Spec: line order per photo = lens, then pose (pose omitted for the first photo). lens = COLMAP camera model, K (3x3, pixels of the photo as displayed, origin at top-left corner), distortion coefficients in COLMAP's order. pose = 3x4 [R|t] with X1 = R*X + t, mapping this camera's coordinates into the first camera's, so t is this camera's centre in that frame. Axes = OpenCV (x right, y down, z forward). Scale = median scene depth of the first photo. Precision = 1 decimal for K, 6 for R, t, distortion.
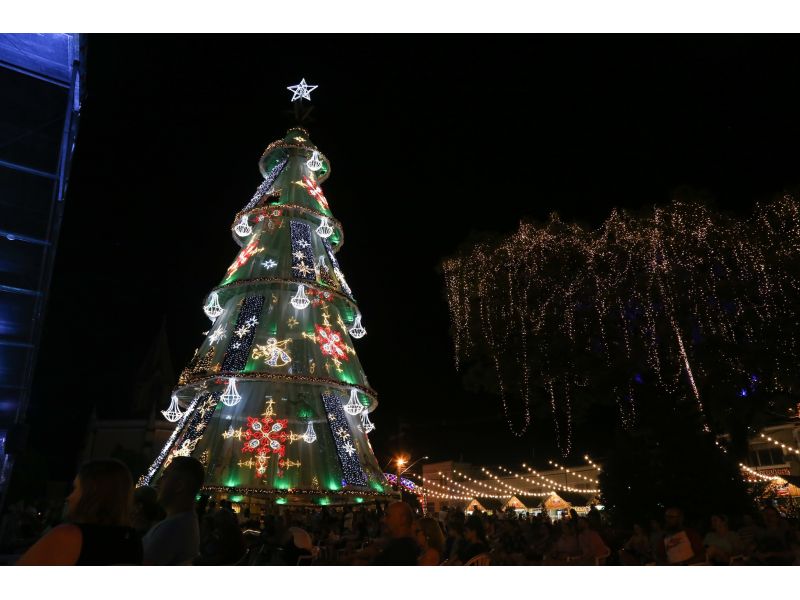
lens RADIAL K [[607.3, 0, 400.4], [0, 607.3, 325.7], [0, 0, 1]] dist [-0.077029, 0.069414]
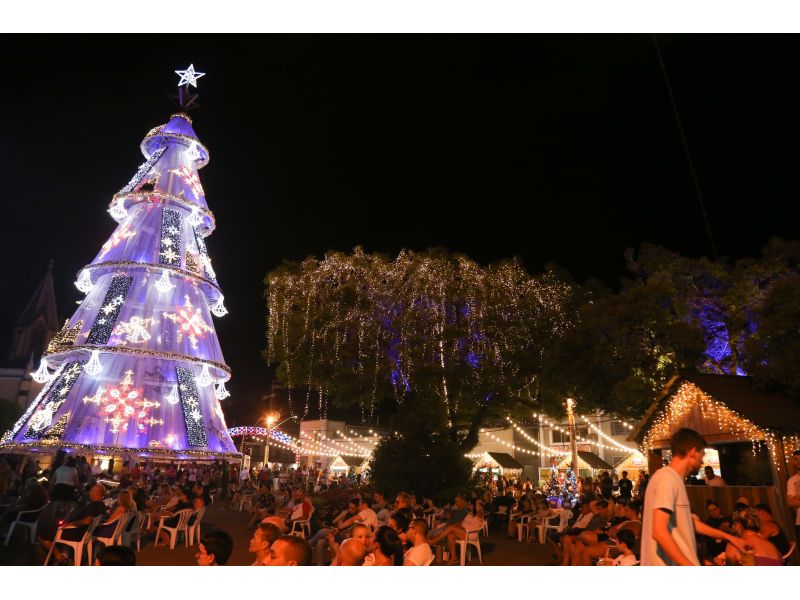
lens RADIAL K [[607.3, 0, 400.4], [0, 607.3, 325.7], [0, 0, 1]] dist [-0.077029, 0.069414]
pose [[0.986193, 0.071075, 0.149574, 0.107870], [-0.082366, 0.994092, 0.070688, -0.078468], [-0.143666, -0.082032, 0.986220, -0.186186]]
